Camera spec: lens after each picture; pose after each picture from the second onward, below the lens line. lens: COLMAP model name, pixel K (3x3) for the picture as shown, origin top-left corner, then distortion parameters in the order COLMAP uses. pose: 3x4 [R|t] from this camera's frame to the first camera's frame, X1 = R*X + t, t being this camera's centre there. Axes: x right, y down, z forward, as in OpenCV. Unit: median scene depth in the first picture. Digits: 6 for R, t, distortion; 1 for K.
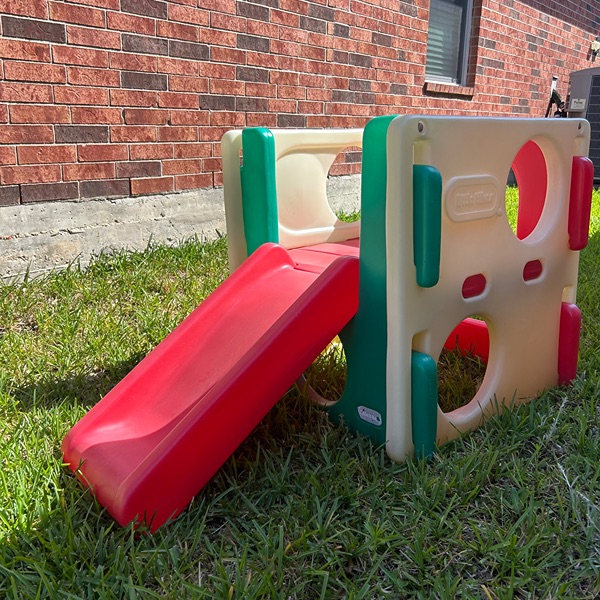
lens RADIAL K [[600.9, 0, 300.0], [0, 600.9, 300.0], [0, 0, 1]] dist [0.014116, -0.007161]
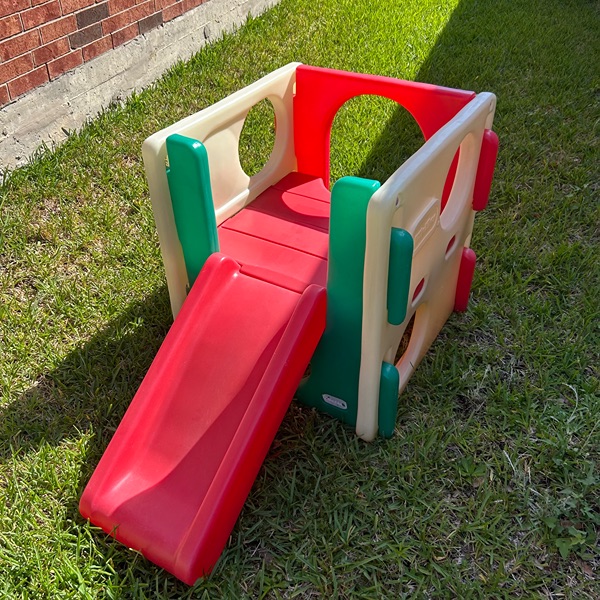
lens RADIAL K [[600.9, 0, 300.0], [0, 600.9, 300.0], [0, 0, 1]] dist [0.014116, -0.007161]
pose [[0.939921, -0.200710, 0.276160, -0.175929], [0.077546, 0.913298, 0.399842, -0.350975], [-0.332469, -0.354404, 0.873992, 0.044525]]
